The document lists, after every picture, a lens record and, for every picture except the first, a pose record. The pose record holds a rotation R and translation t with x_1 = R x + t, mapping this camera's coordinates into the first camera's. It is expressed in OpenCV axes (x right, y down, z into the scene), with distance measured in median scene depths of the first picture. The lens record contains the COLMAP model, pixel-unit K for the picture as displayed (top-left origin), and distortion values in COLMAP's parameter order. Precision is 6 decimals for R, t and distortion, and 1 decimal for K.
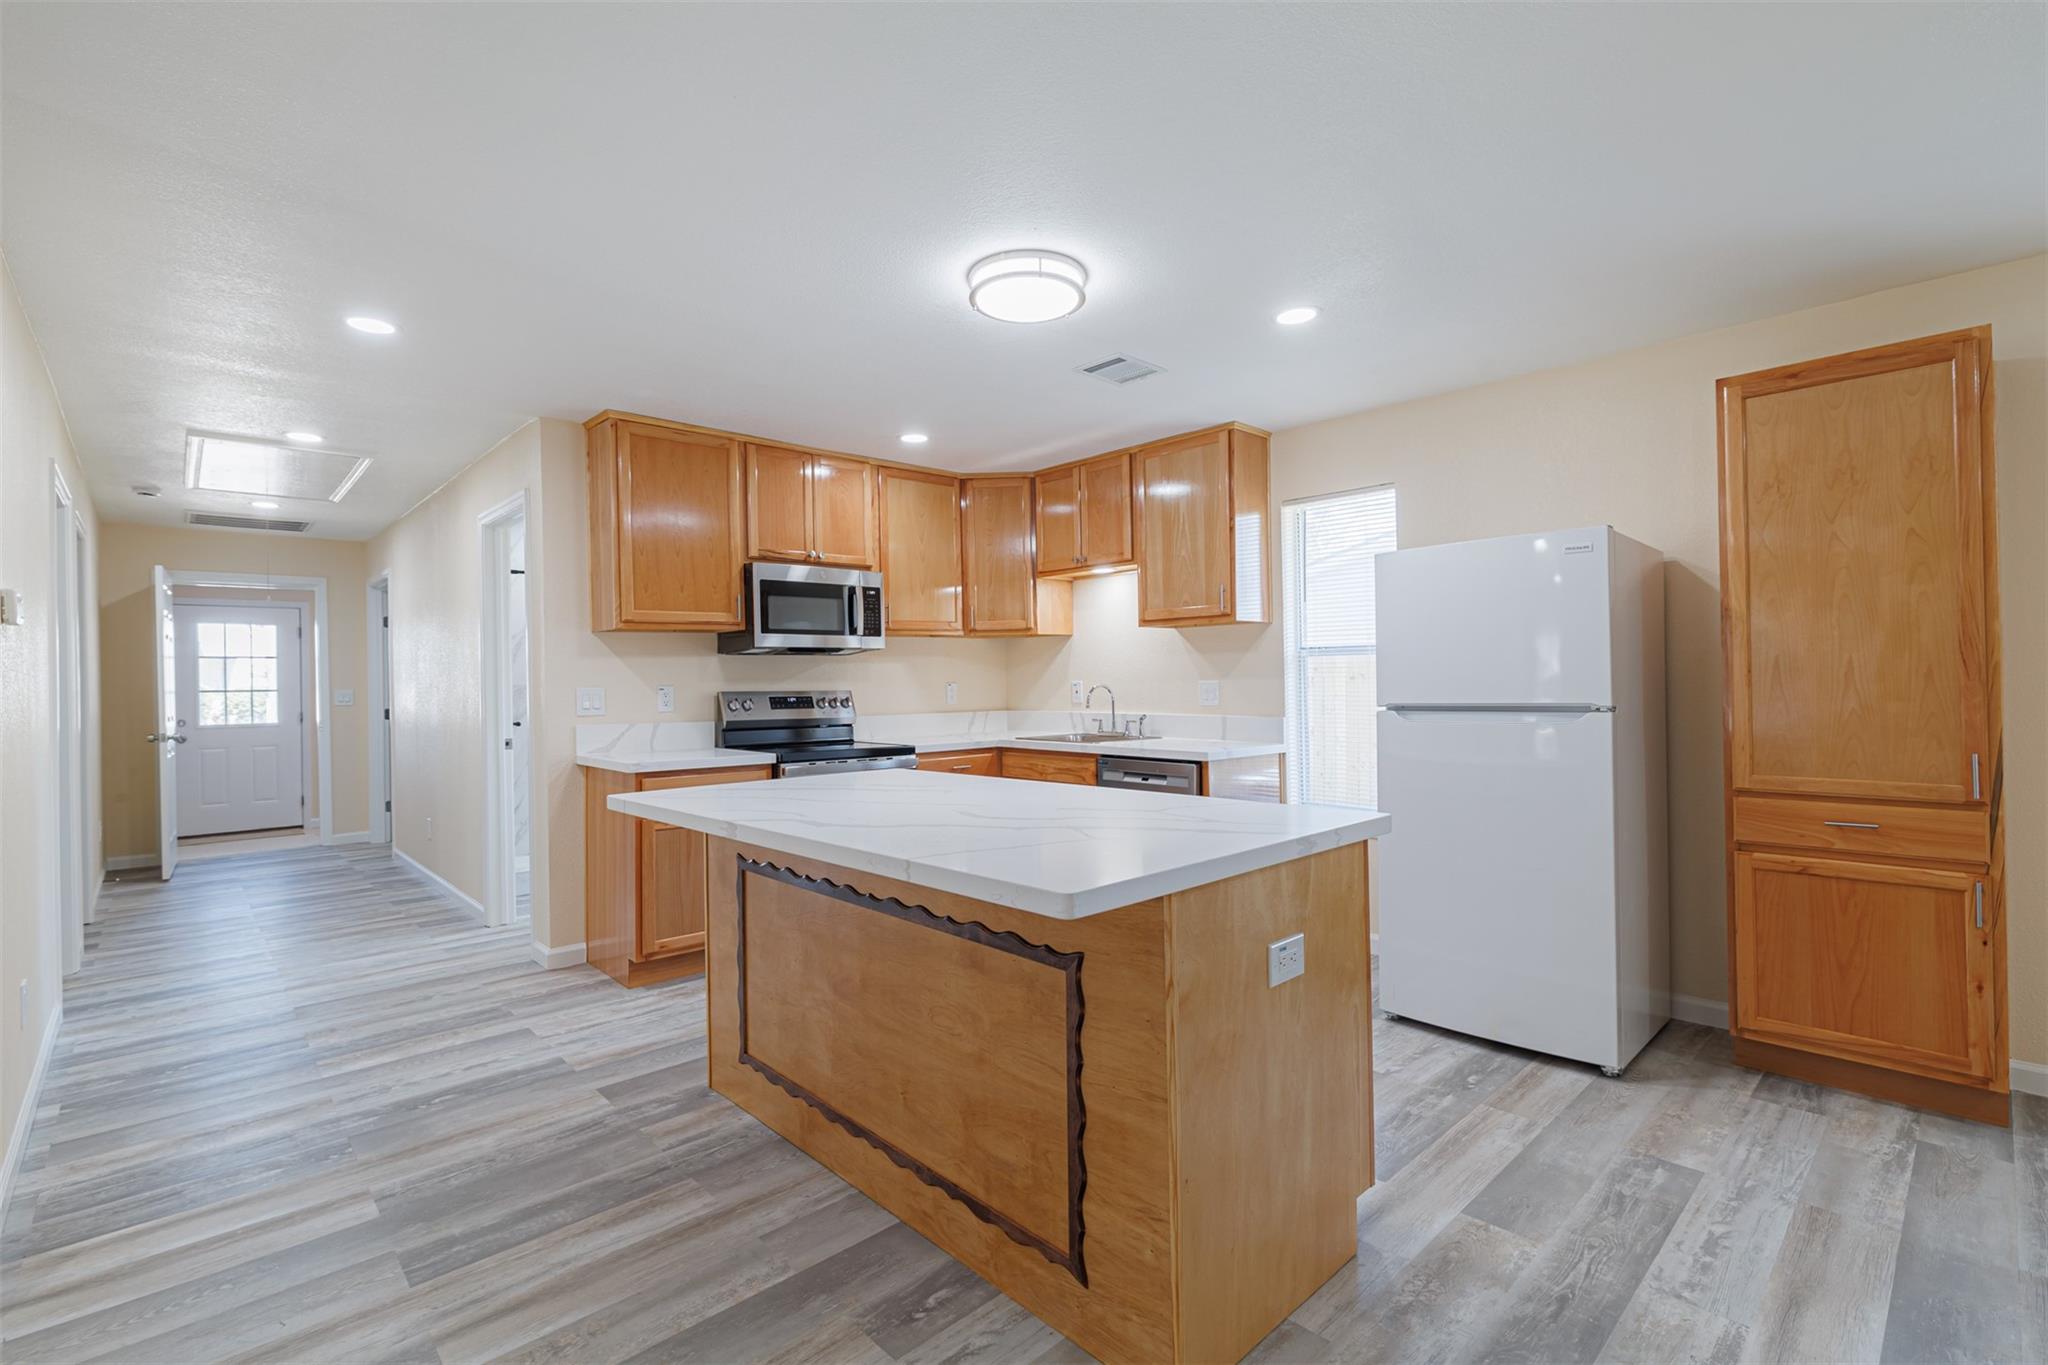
lens RADIAL K [[918.9, 0, 1017.5], [0, 918.9, 674.5], [0, 0, 1]] dist [-0.001506, -0.000150]
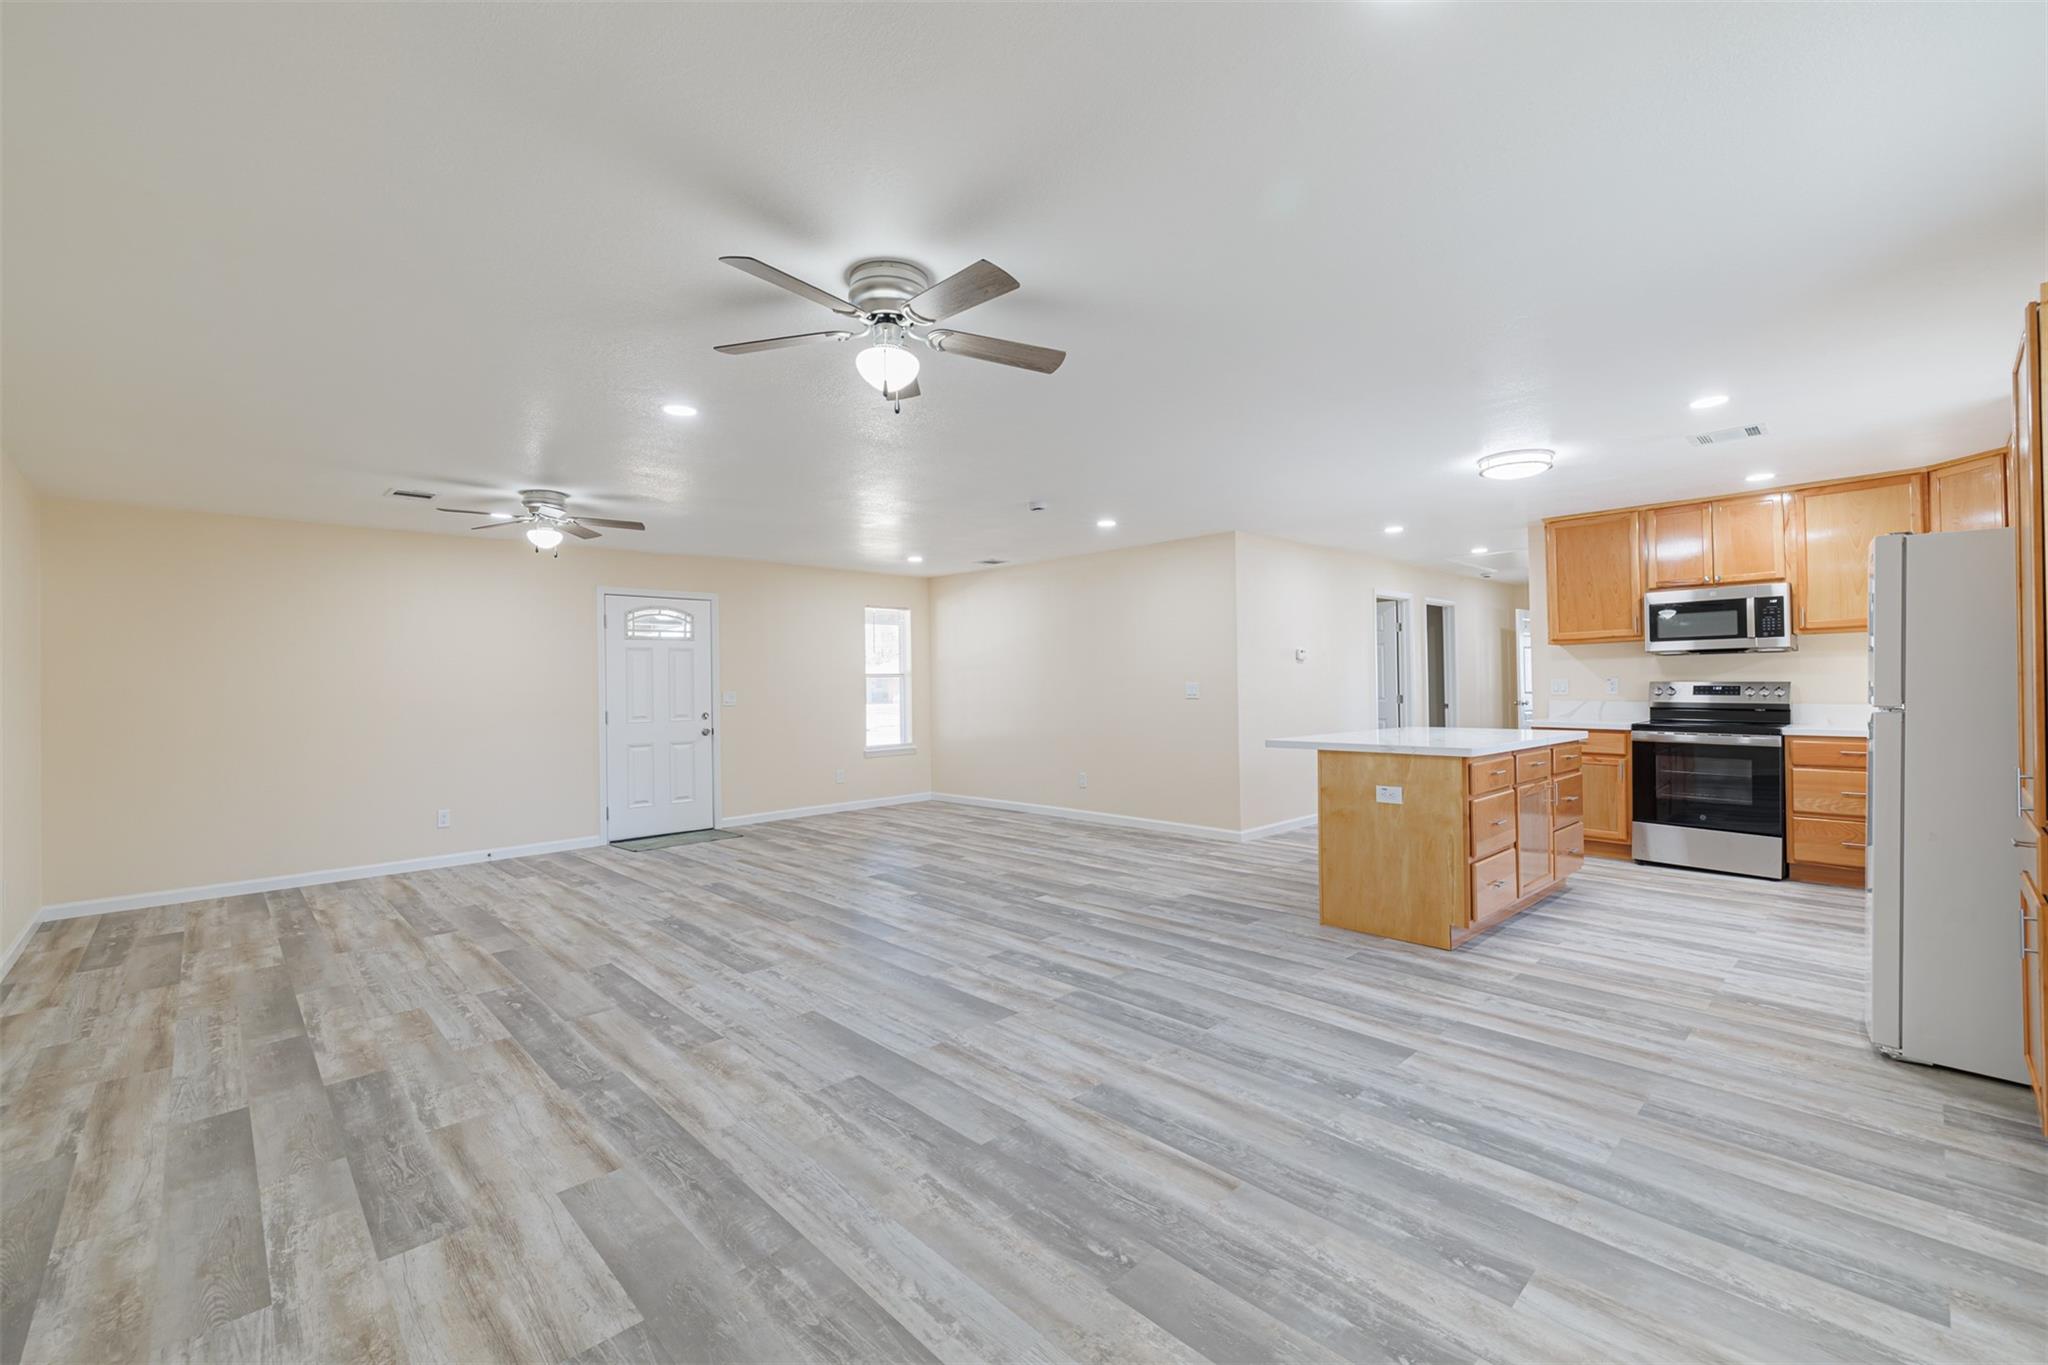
lens RADIAL K [[857.0, 0, 1023.7], [0, 857.0, 680.5], [0, 0, 1]] dist [0.009589, -0.001921]
pose [[0.002367, 0.009261, -0.999954, 1.077844], [0.019692, 0.999763, 0.009306, -0.015624], [0.999803, -0.019713, 0.002184, 0.008341]]
